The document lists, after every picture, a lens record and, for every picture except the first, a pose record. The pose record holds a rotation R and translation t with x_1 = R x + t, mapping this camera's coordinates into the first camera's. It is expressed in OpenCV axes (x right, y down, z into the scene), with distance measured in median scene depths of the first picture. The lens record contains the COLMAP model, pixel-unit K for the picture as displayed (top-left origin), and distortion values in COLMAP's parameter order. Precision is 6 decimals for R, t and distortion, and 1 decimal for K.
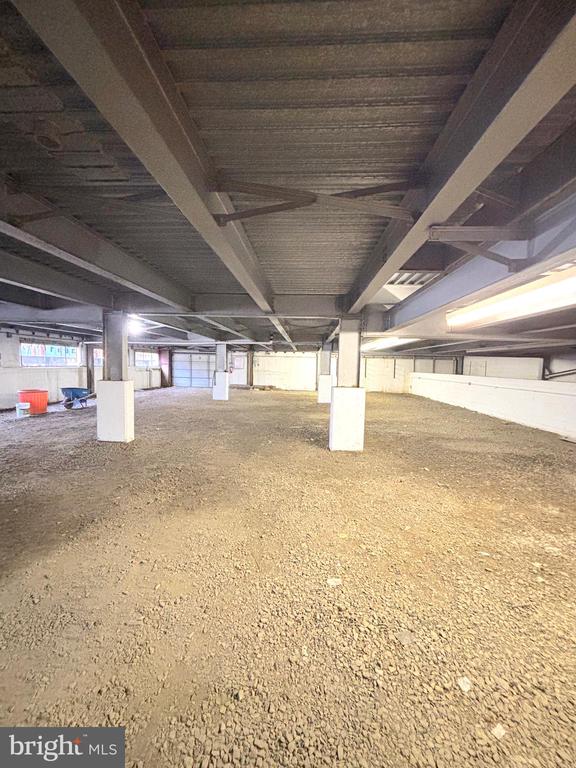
lens RADIAL K [[308.8, 0, 287.5], [0, 308.8, 381.0], [0, 0, 1]] dist [0.004355, 0.000050]
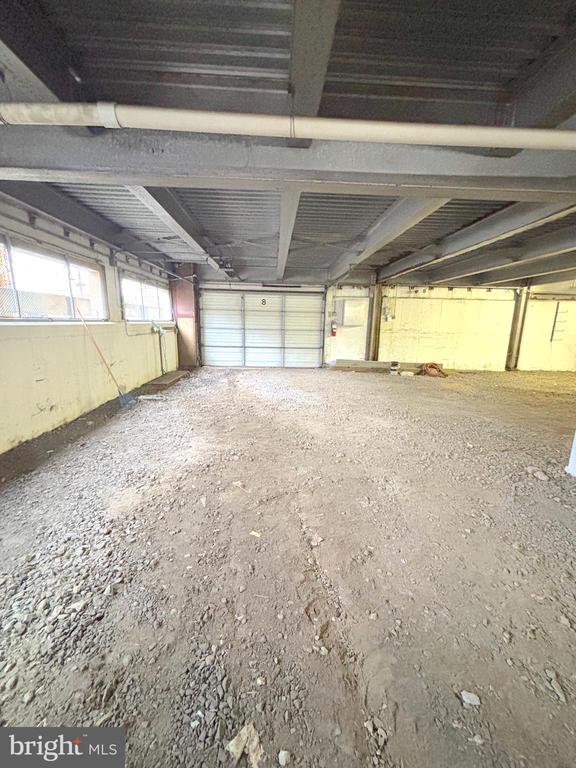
lens RADIAL K [[308.8, 0, 285.9], [0, 308.8, 388.6], [0, 0, 1]] dist [0.004355, 0.000050]
pose [[0.995850, -0.022818, 0.088101, -0.295357], [0.007974, 0.986212, 0.165292, -0.024646], [-0.090658, -0.163904, 0.982302, 0.541816]]
